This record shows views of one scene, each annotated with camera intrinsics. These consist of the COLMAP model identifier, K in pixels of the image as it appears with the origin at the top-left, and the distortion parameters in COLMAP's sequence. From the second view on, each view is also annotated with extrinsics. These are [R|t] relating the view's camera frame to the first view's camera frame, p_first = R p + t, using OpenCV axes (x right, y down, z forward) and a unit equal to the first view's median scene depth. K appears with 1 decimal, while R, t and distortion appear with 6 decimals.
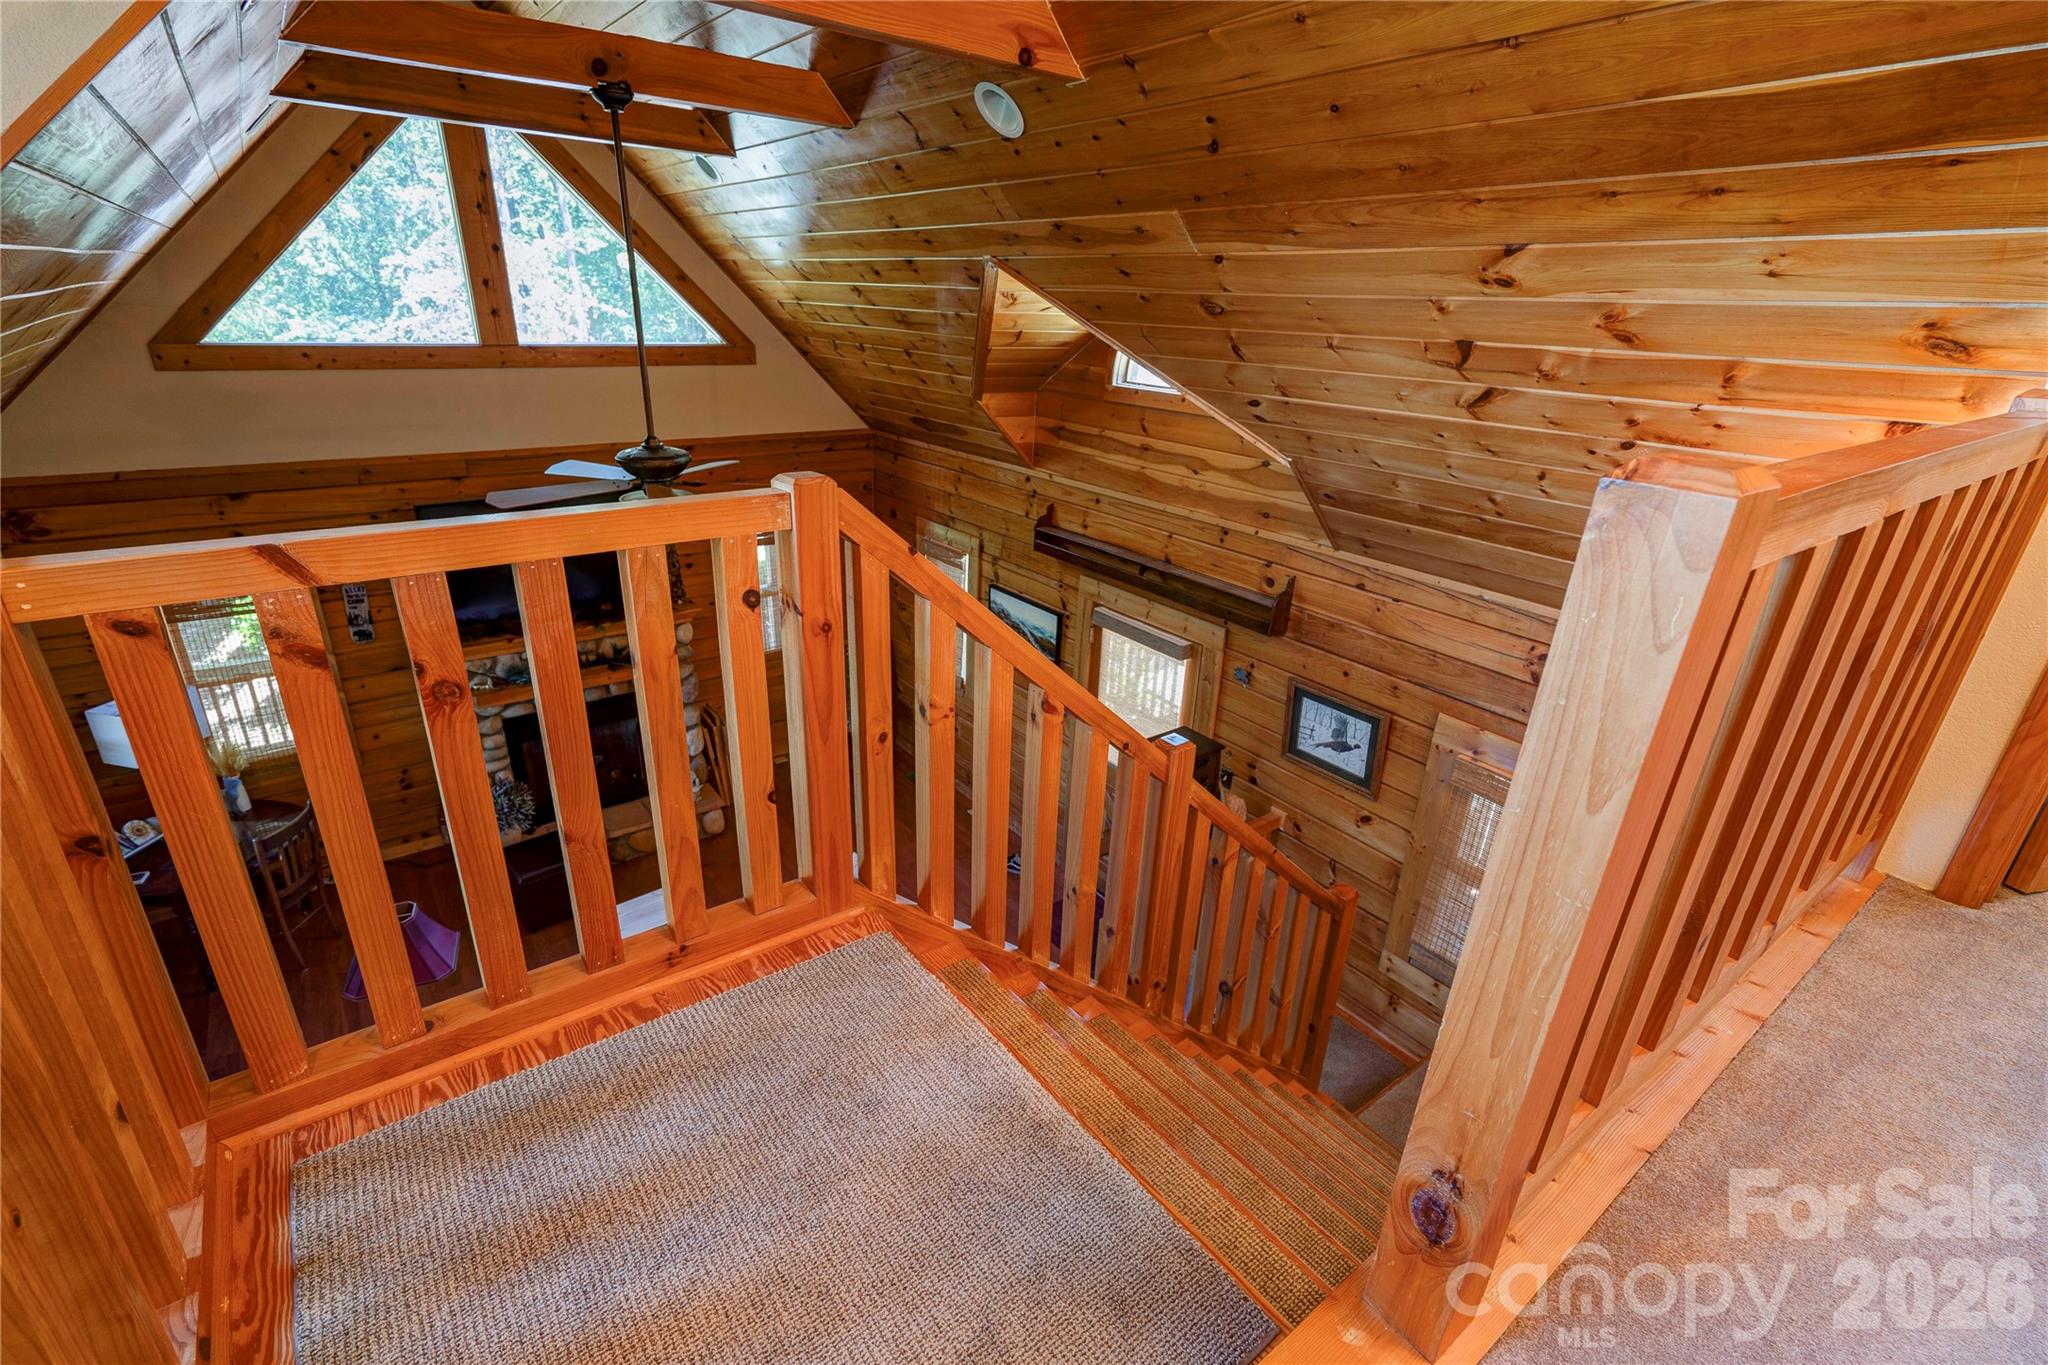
lens RADIAL K [[938.4, 0, 1017.8], [0, 938.4, 678.1], [0, 0, 1]] dist [-0.003971, 0.013531]
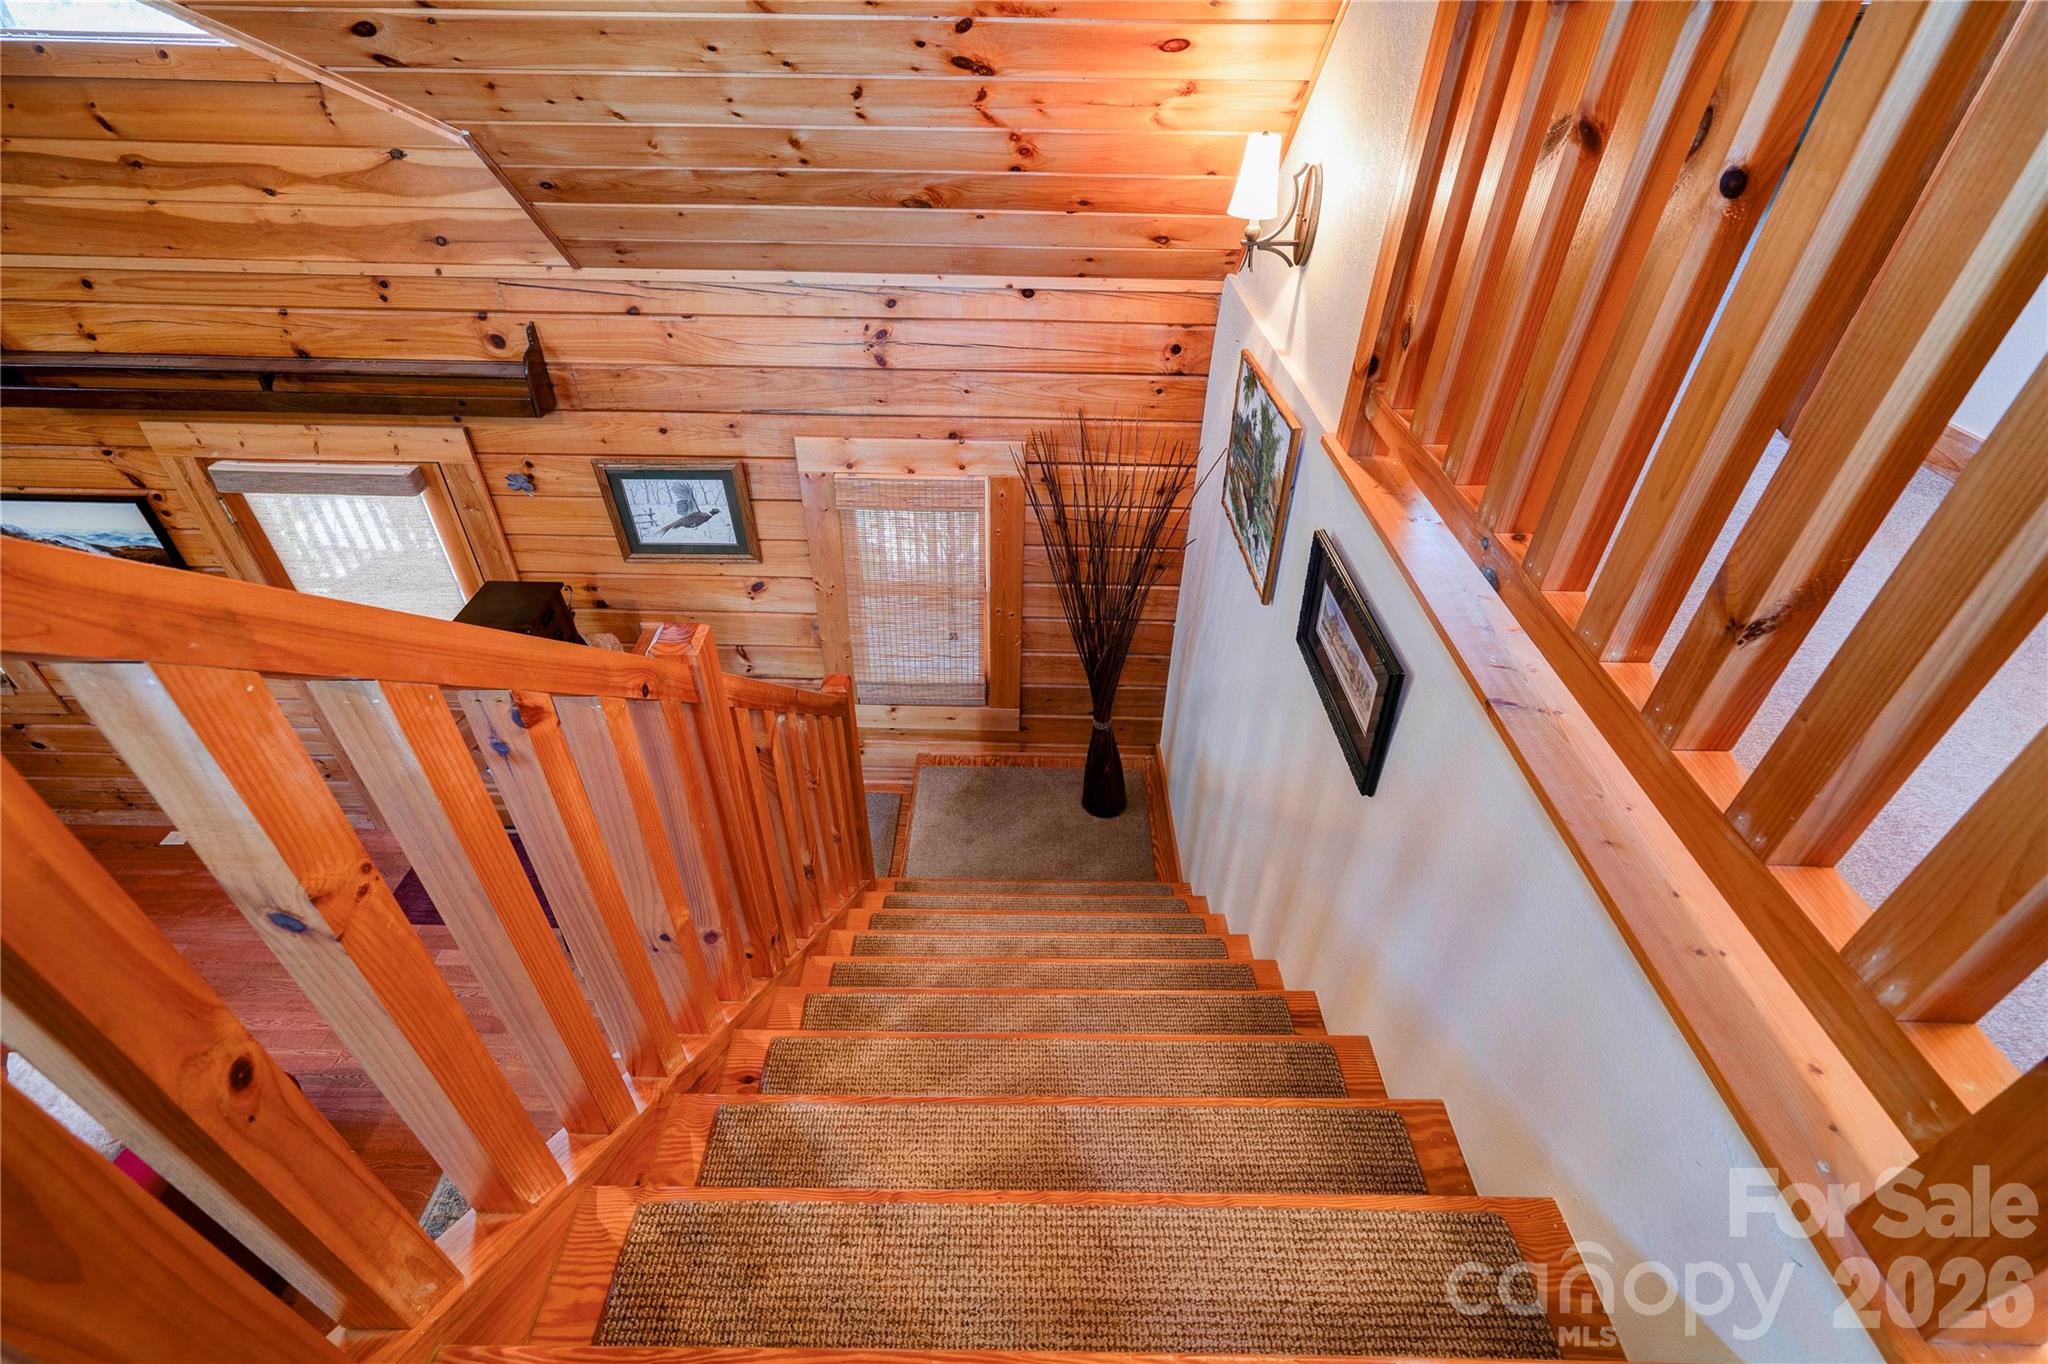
lens RADIAL K [[938.4, 0, 1017.8], [0, 938.4, 677.6], [0, 0, 1]] dist [-0.003971, 0.013531]
pose [[0.615588, -0.504749, 0.605211, -0.042102], [0.314109, 0.861480, 0.398985, -0.044235], [-0.722764, -0.055508, 0.688862, 0.227388]]
